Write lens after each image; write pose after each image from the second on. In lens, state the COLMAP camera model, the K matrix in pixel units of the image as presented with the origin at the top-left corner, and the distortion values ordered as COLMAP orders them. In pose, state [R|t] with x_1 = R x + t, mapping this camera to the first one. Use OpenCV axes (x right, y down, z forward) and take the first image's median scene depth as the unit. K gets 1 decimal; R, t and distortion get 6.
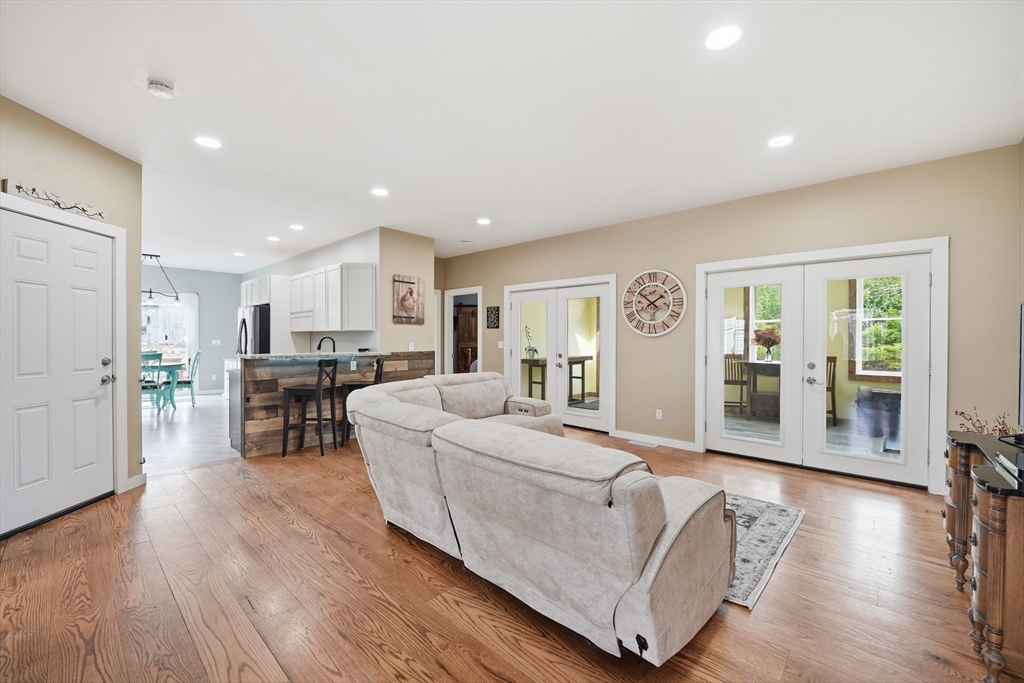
lens RADIAL K [[413.9, 0, 512.4], [0, 413.9, 340.6], [0, 0, 1]] dist [-0.003589, -0.004282]
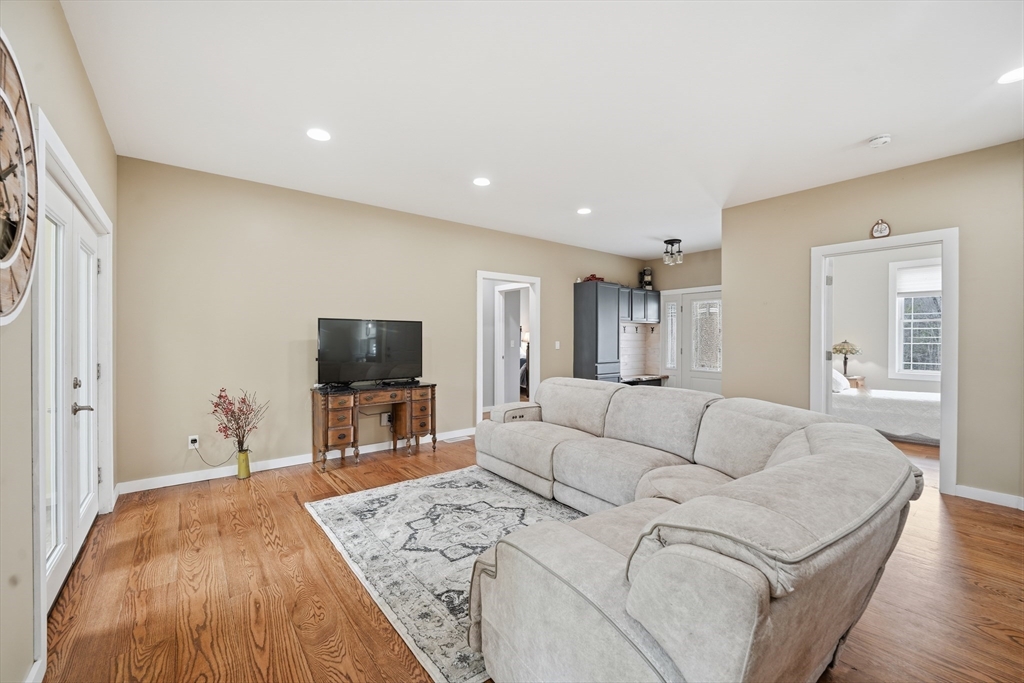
lens RADIAL K [[413.9, 0, 512.4], [0, 413.9, 340.6], [0, 0, 1]] dist [-0.003589, -0.004282]
pose [[-0.987802, -0.006137, 0.155595, 0.022597], [-0.004510, 0.999931, 0.010806, -0.004981], [-0.155651, 0.009972, -0.987762, 1.027011]]
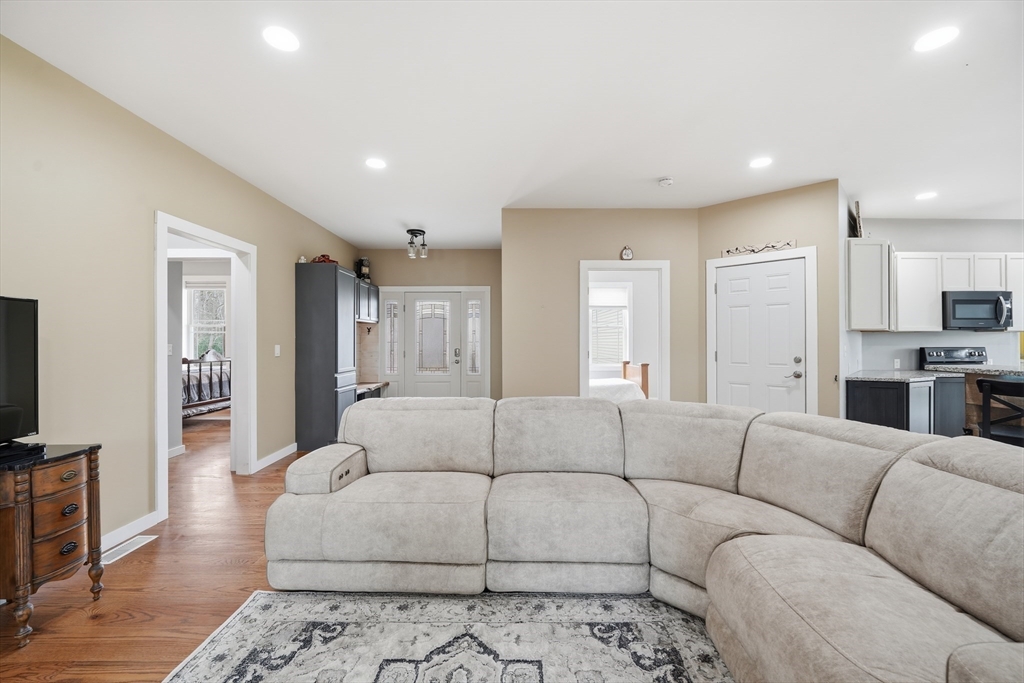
lens RADIAL K [[413.9, 0, 512.4], [0, 413.9, 340.6], [0, 0, 1]] dist [-0.003589, -0.004282]
pose [[-0.735316, -0.003229, -0.677717, 0.274215], [-0.004705, 0.999989, 0.000341, -0.001634], [0.677709, 0.003439, -0.735323, 0.750523]]
